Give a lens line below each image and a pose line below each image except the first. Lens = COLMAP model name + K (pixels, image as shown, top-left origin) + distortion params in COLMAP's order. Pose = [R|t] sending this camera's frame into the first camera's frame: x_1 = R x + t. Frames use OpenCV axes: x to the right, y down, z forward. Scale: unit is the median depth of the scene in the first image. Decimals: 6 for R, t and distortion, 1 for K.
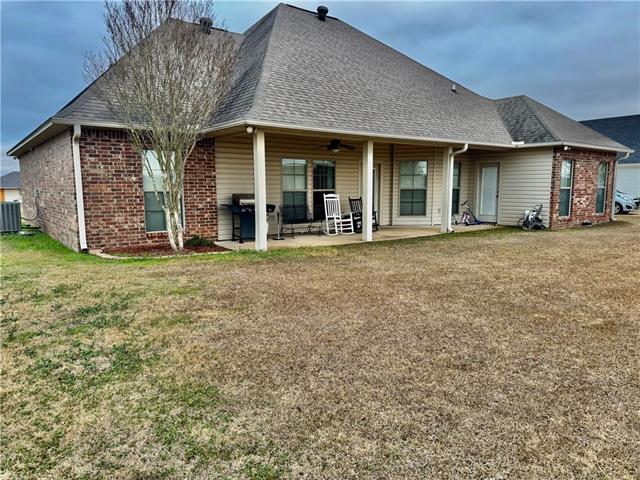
lens RADIAL K [[451.7, 0, 320.0], [0, 451.7, 240.0], [0, 0, 1]] dist [0.003621, 0.000438]
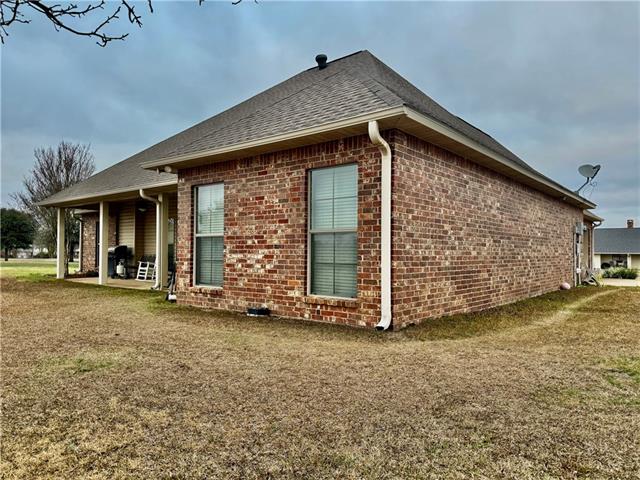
lens RADIAL K [[437.4, 0, 342.3], [0, 437.4, 239.7], [0, 0, 1]] dist [0.215491, 0.000298]
pose [[0.239184, -0.023569, -0.970688, 1.202463], [-0.121767, 0.991085, -0.054069, -0.106891], [0.963309, 0.131130, 0.234182, 1.108781]]
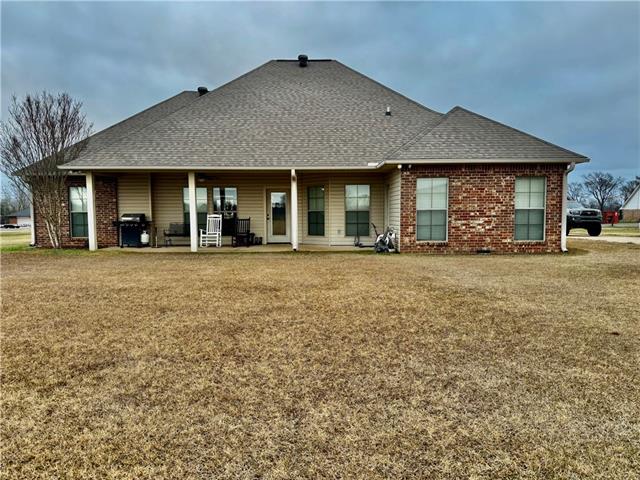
lens RADIAL K [[451.7, 0, 320.0], [0, 451.7, 240.0], [0, 0, 1]] dist [0.003621, 0.000438]
pose [[0.807496, 0.035506, -0.588804, 0.959901], [-0.065544, 0.997406, -0.029742, -0.013532], [0.586221, 0.062609, 0.807729, 0.160215]]
